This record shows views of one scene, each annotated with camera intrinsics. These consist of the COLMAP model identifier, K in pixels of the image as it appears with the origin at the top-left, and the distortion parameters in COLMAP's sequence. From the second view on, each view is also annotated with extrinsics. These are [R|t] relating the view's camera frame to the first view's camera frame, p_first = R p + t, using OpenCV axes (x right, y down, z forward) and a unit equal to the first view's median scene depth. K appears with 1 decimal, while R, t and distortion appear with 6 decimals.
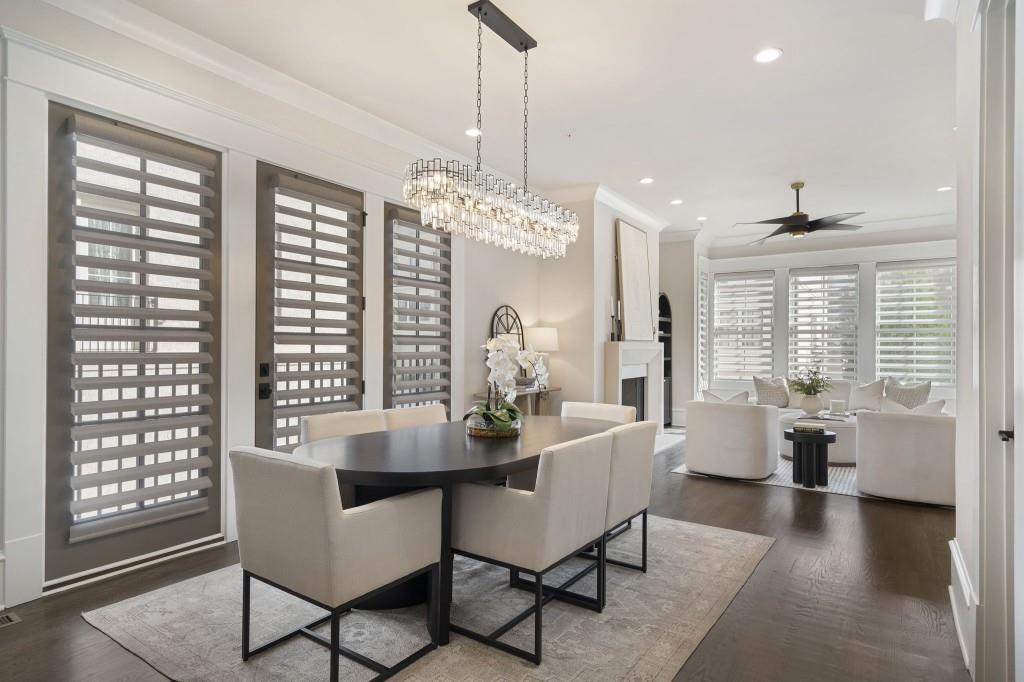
lens RADIAL K [[558.8, 0, 513.0], [0, 558.8, 348.2], [0, 0, 1]] dist [0.001040, 0.000871]
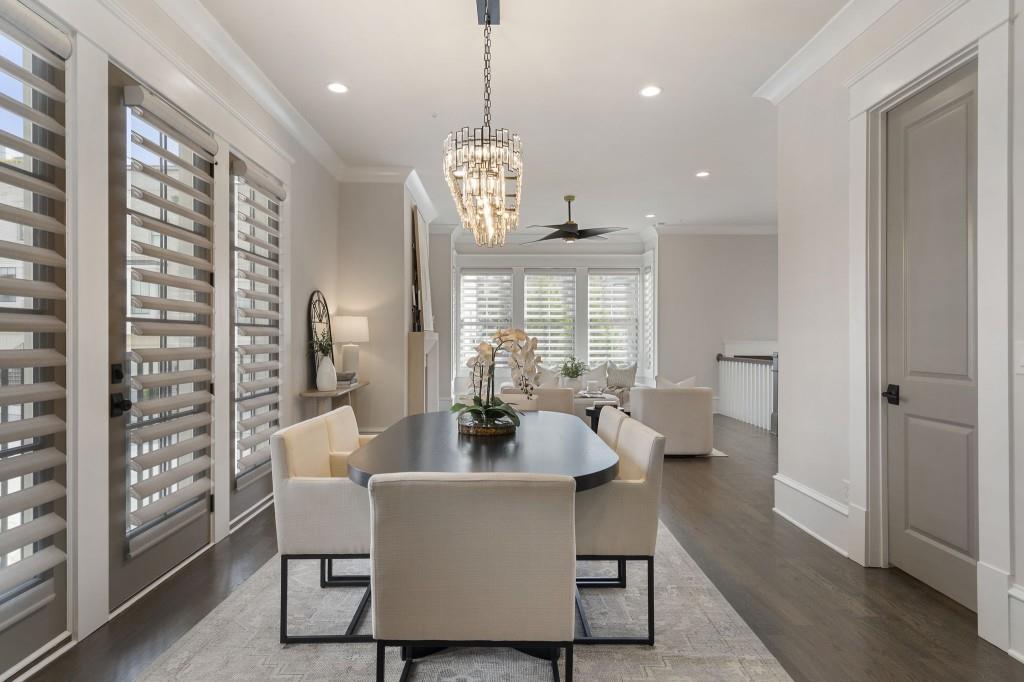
lens RADIAL K [[565.6, 0, 512.0], [0, 565.6, 341.0], [0, 0, 1]] dist [0.003380, 0.000323]
pose [[0.823059, -0.006508, 0.567919, -0.262261], [0.004100, 0.999976, 0.005517, -0.001017], [-0.567942, -0.002212, 0.823066, 0.098603]]
